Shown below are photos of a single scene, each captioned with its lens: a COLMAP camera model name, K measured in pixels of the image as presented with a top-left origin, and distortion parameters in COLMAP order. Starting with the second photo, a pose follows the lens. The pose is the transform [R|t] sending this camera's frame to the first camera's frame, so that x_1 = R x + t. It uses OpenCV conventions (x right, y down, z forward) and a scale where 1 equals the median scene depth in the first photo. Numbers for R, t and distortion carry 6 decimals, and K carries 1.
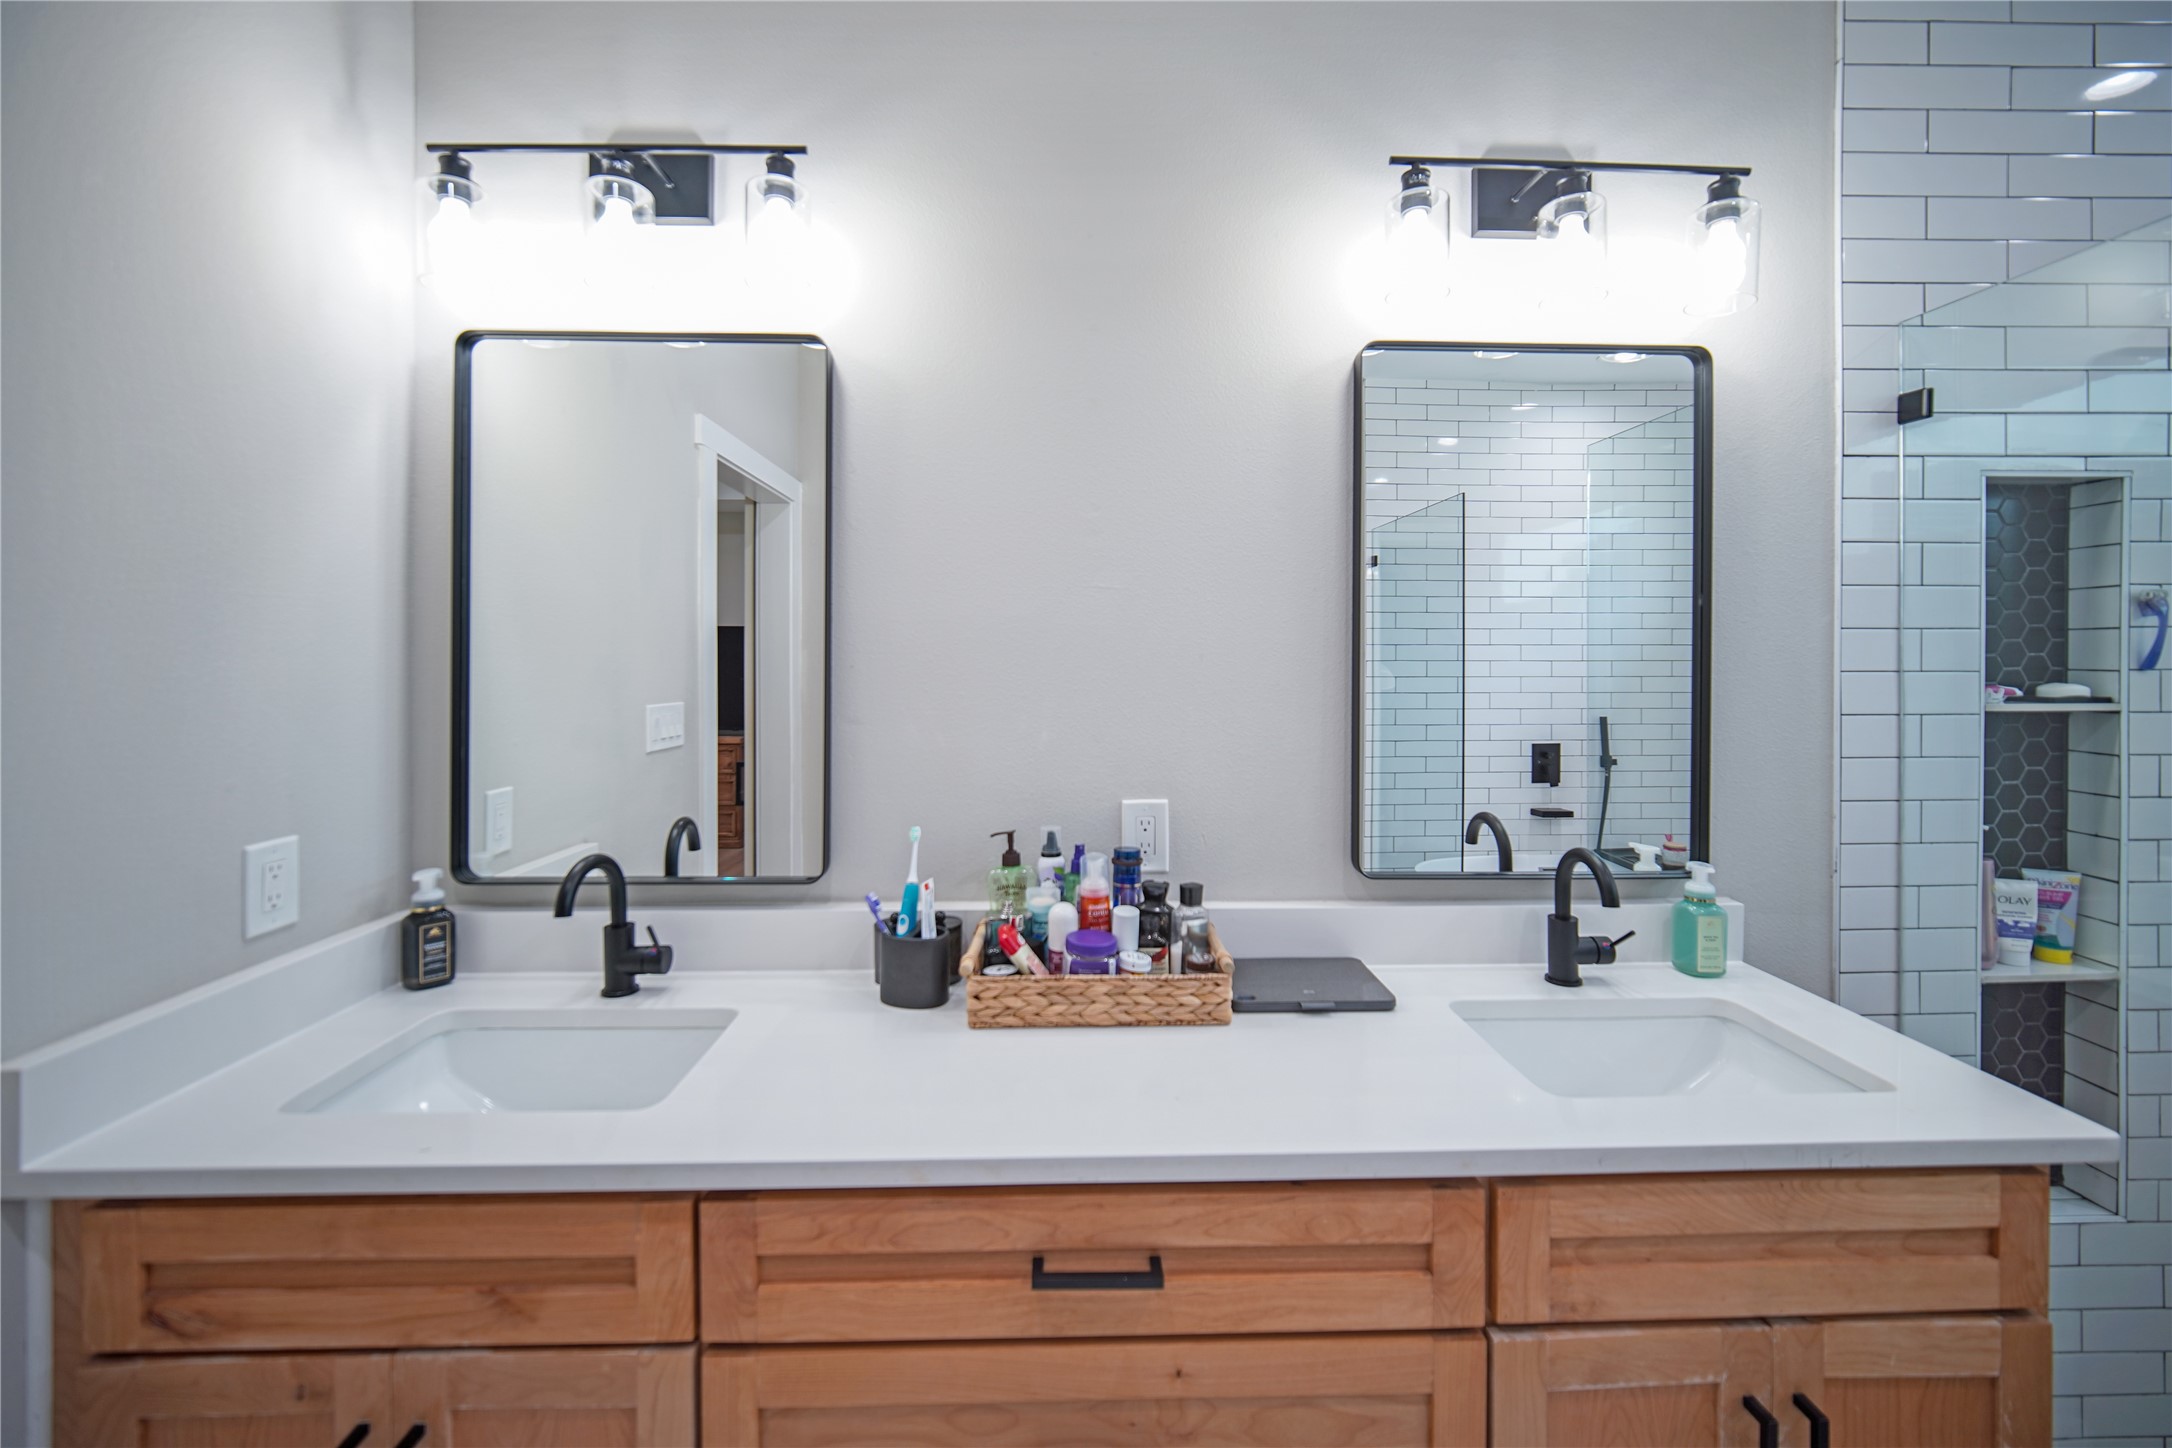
lens RADIAL K [[880.2, 0, 1084.5], [0, 880.2, 671.1], [0, 0, 1]] dist [-0.001476, -0.000287]
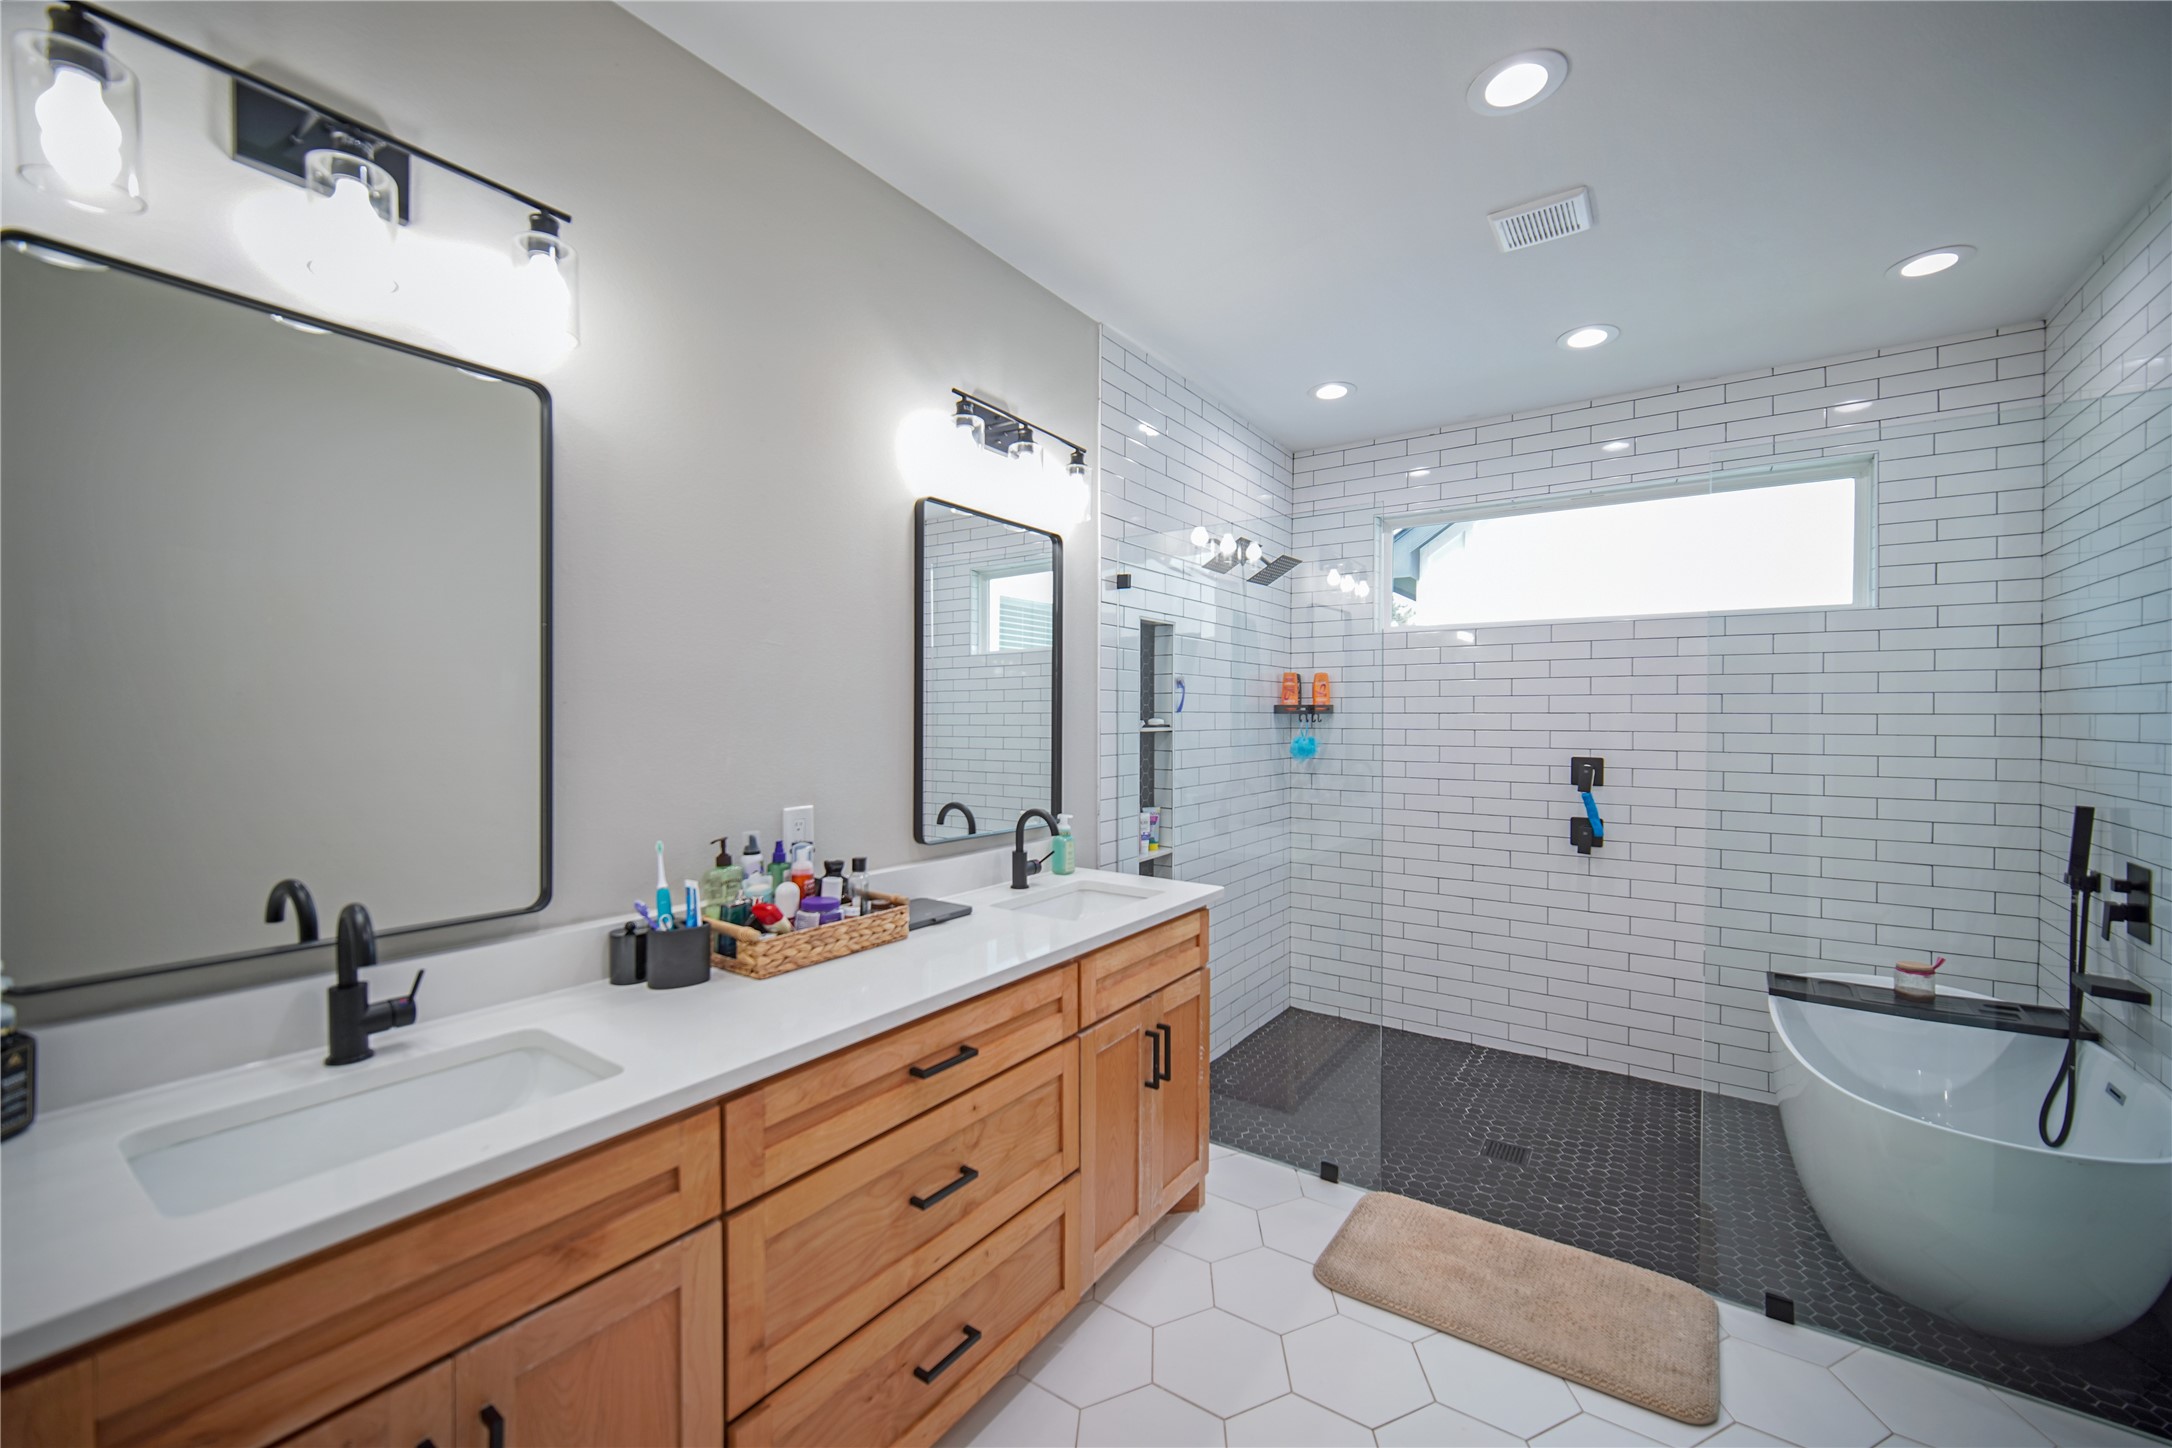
lens RADIAL K [[883.2, 0, 1084.1], [0, 883.2, 750.5], [0, 0, 1]] dist [-0.003903, -0.000284]
pose [[0.589049, -0.030412, 0.807525, -0.825829], [0.015453, 0.999533, 0.026371, 0.036599], [-0.807950, -0.003055, 0.589244, -0.142827]]
